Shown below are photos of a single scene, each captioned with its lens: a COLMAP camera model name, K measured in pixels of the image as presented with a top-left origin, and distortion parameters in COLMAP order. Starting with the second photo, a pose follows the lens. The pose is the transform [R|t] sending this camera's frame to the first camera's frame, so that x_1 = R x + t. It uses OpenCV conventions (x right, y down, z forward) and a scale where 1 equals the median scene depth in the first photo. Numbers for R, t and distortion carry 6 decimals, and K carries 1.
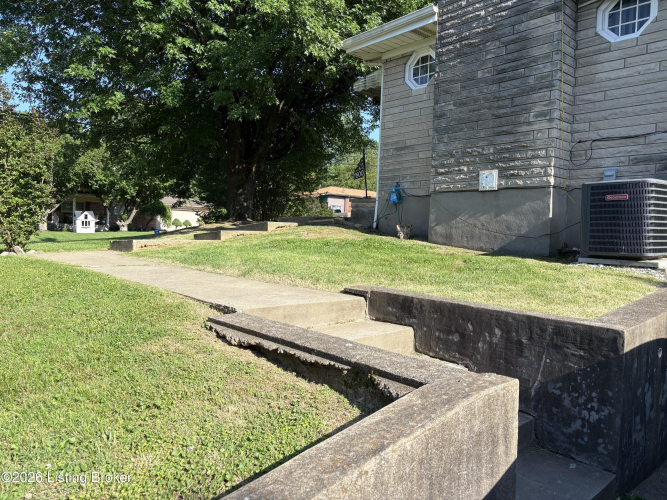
lens RADIAL K [[503.5, 0, 332.8], [0, 503.5, 251.6], [0, 0, 1]] dist [0.047430, -0.047447]
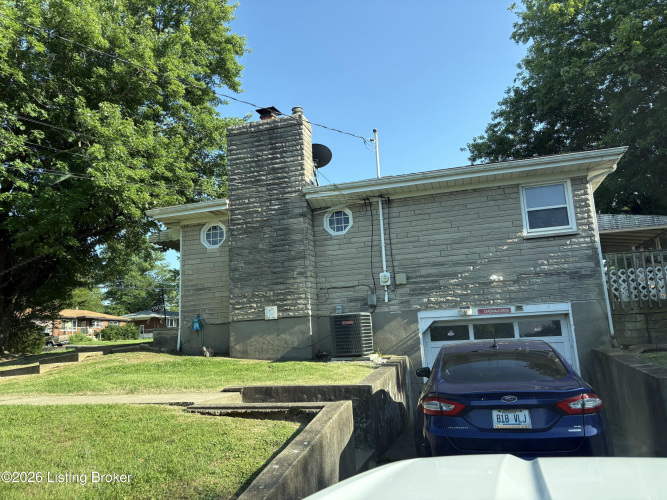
lens RADIAL K [[503.5, 0, 333.2], [0, 503.5, 250.1], [0, 0, 1]] dist [0.047430, -0.047447]
pose [[0.849850, 0.022803, 0.526531, -0.379265], [0.095290, 0.975949, -0.196070, -0.008375], [-0.518338, 0.216803, 0.827238, -0.455500]]
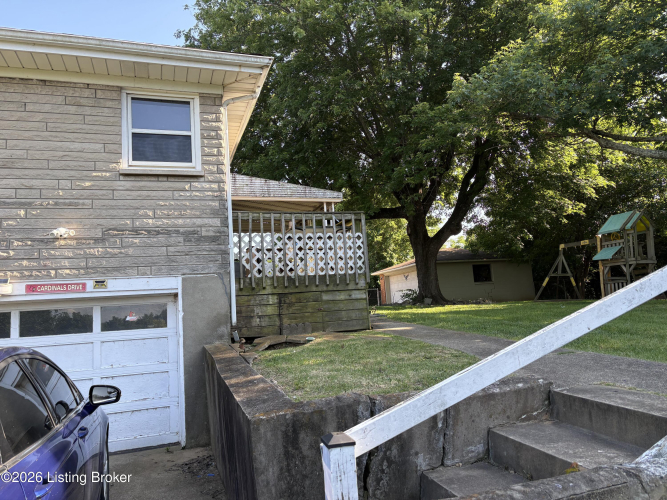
lens RADIAL K [[503.5, 0, 338.8], [0, 503.5, 244.5], [0, 0, 1]] dist [0.047430, -0.047447]
pose [[0.396211, 0.064727, 0.915875, 0.223825], [0.114005, 0.986324, -0.119024, 0.006068], [-0.911054, 0.151573, 0.383414, -0.212490]]
